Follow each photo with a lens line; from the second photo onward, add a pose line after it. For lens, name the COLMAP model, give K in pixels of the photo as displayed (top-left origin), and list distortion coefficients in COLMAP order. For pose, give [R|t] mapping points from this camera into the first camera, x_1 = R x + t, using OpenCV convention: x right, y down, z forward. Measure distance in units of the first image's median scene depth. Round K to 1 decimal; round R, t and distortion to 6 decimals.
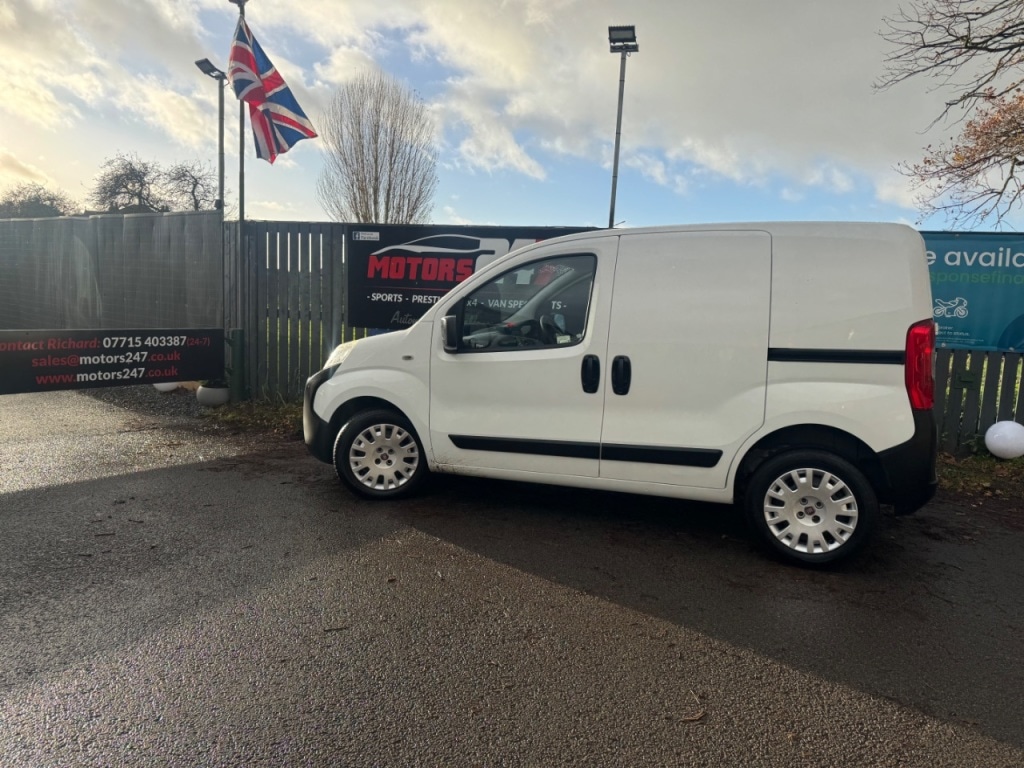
lens RADIAL K [[701.2, 0, 527.8], [0, 701.2, 381.4], [0, 0, 1]] dist [0.120569, -0.096339]
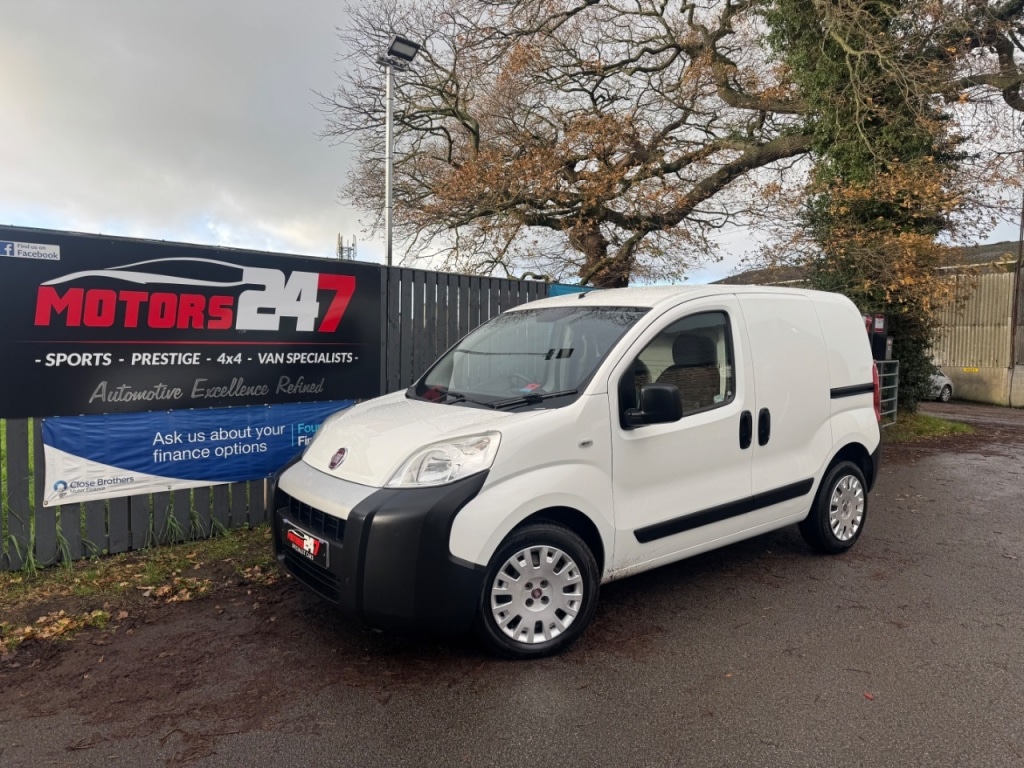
lens RADIAL K [[714.6, 0, 514.6], [0, 714.6, 385.3], [0, 0, 1]] dist [0.036573, -0.033623]
pose [[0.515665, -0.088233, 0.852235, -0.807480], [0.111388, 0.993145, 0.035424, -0.124854], [-0.849519, 0.076662, 0.521958, 0.625570]]
